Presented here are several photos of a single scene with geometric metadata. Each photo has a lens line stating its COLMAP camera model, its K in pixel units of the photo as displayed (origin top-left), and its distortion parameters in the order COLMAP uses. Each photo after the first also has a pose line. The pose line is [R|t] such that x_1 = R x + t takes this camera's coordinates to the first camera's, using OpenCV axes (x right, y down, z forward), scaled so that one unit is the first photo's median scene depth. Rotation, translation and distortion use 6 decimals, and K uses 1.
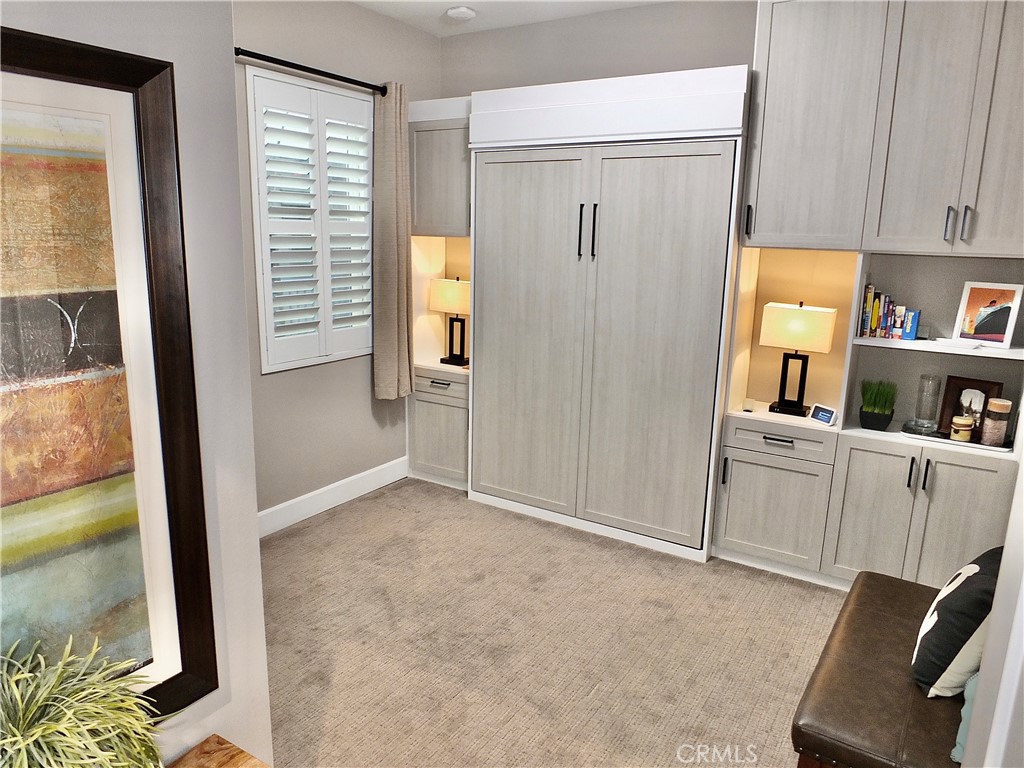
lens RADIAL K [[710.2, 0, 512.0], [0, 710.2, 384.0], [0, 0, 1]] dist [-0.018286, -0.006852]
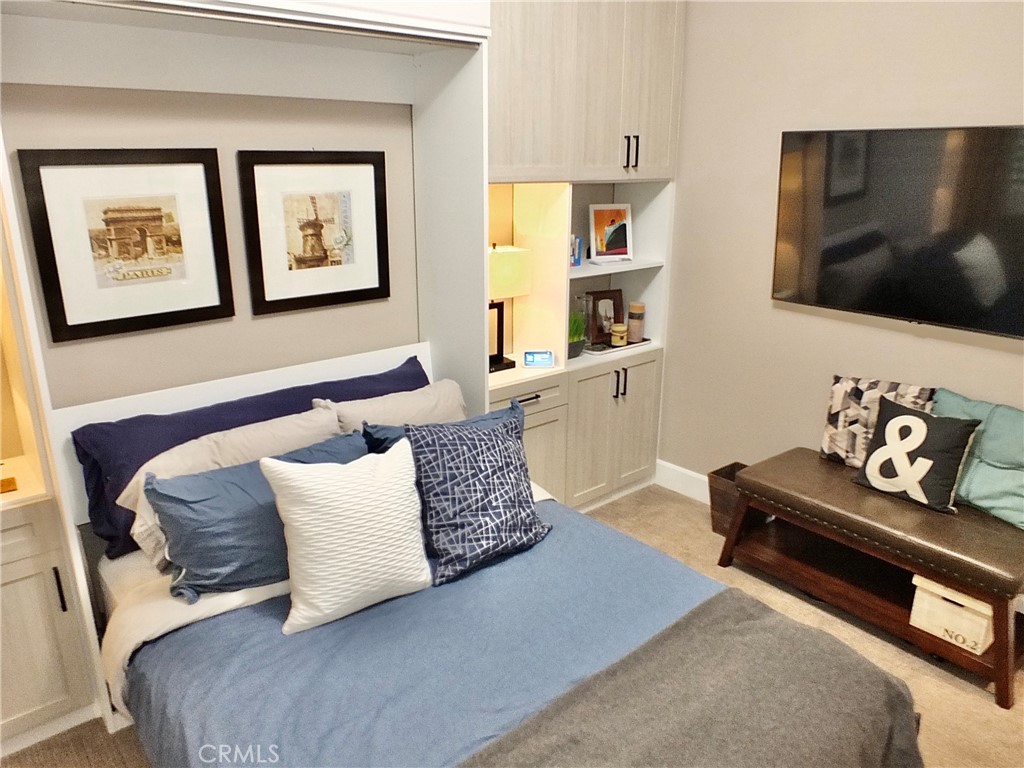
lens RADIAL K [[710.2, 0, 512.0], [0, 710.2, 384.0], [0, 0, 1]] dist [-0.018286, -0.006852]
pose [[0.296327, -0.306451, 0.904587, -0.482715], [0.202598, 0.945741, 0.254025, -0.188332], [-0.933351, 0.107994, 0.342335, 0.769924]]
